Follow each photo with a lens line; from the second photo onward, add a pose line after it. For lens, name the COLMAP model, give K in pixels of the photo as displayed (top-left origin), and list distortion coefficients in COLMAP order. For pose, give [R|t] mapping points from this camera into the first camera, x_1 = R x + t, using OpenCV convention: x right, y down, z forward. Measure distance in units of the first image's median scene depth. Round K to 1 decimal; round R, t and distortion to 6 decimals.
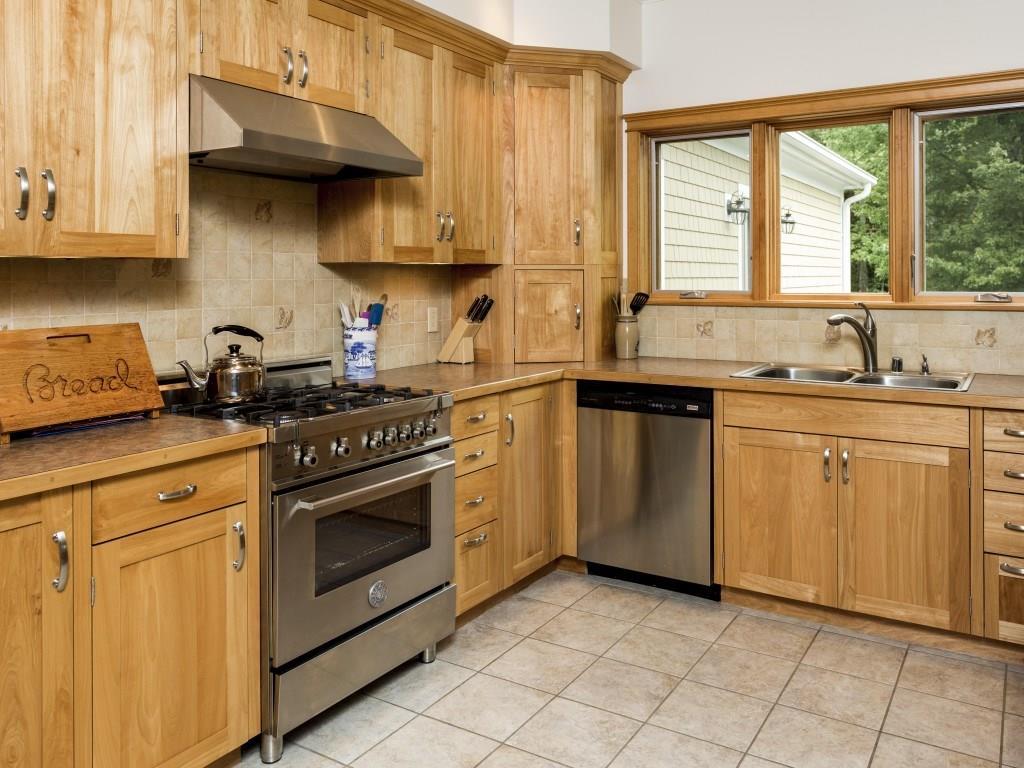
lens RADIAL K [[798.8, 0, 512.0], [0, 798.8, 384.0], [0, 0, 1]] dist [-0.003628, 0.006406]
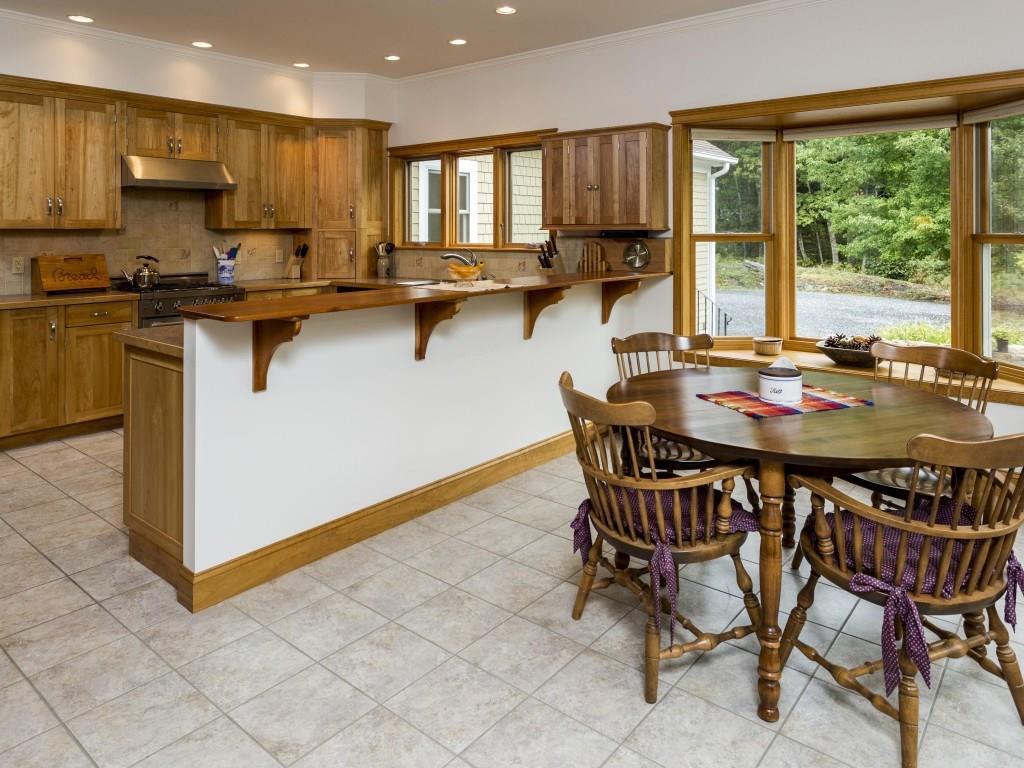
lens RADIAL K [[706.0, 0, 506.0], [0, 706.0, 344.7], [0, 0, 1]] dist [-0.001105, -0.003470]
pose [[0.988360, 0.026635, -0.149781, 0.813342], [-0.022288, 0.999282, 0.030625, 0.081827], [0.150489, -0.026930, 0.988245, -0.734882]]
